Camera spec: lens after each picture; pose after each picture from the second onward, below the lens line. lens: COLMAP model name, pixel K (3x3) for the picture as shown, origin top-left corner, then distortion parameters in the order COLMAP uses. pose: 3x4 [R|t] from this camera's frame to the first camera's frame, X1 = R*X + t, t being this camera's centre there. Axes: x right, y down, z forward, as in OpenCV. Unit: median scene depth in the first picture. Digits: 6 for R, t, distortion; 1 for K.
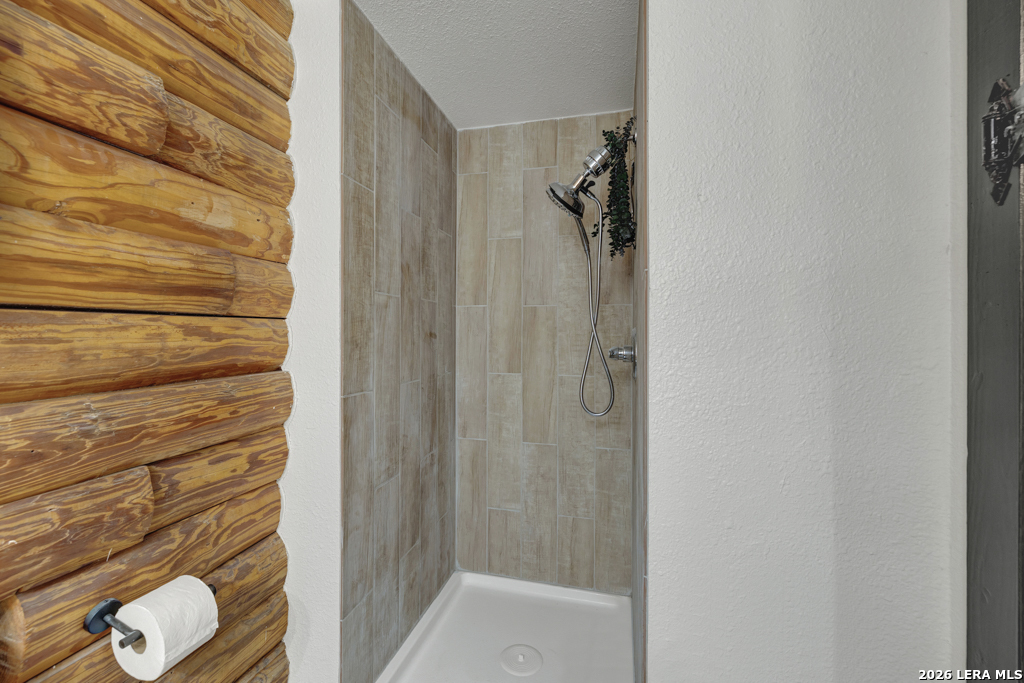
lens RADIAL K [[437.5, 0, 511.7], [0, 437.5, 335.1], [0, 0, 1]] dist [0.003363, 0.000419]
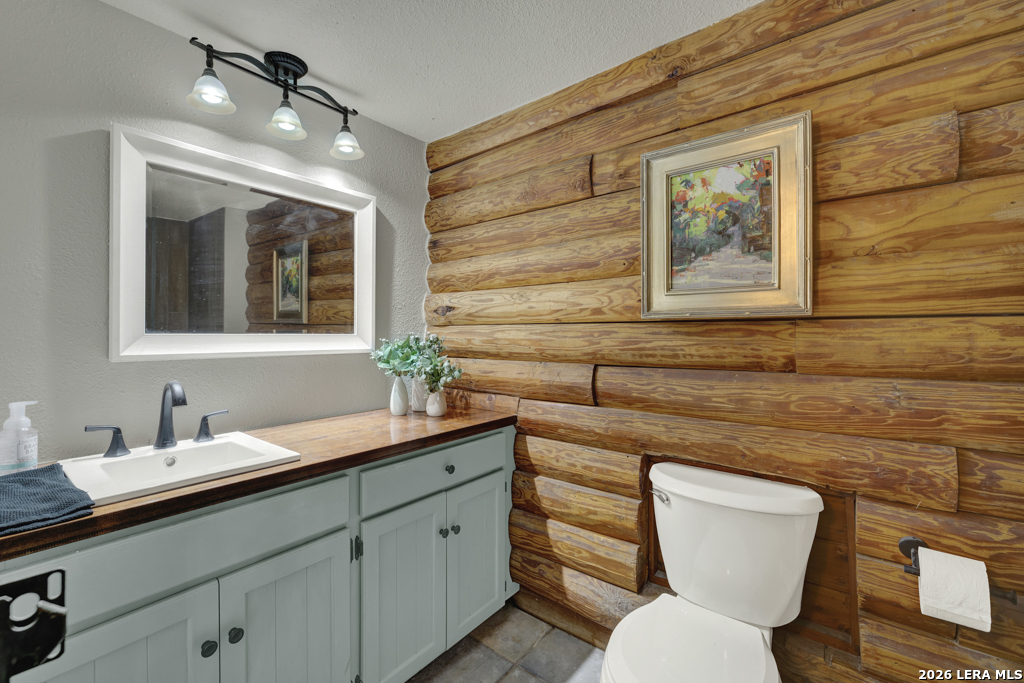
lens RADIAL K [[437.5, 0, 511.7], [0, 437.5, 335.1], [0, 0, 1]] dist [0.003363, 0.000419]
pose [[-0.404110, 0.004807, -0.914698, 0.746195], [-0.000903, 0.999984, 0.005654, -0.006050], [0.914710, 0.003110, -0.404099, 0.422899]]
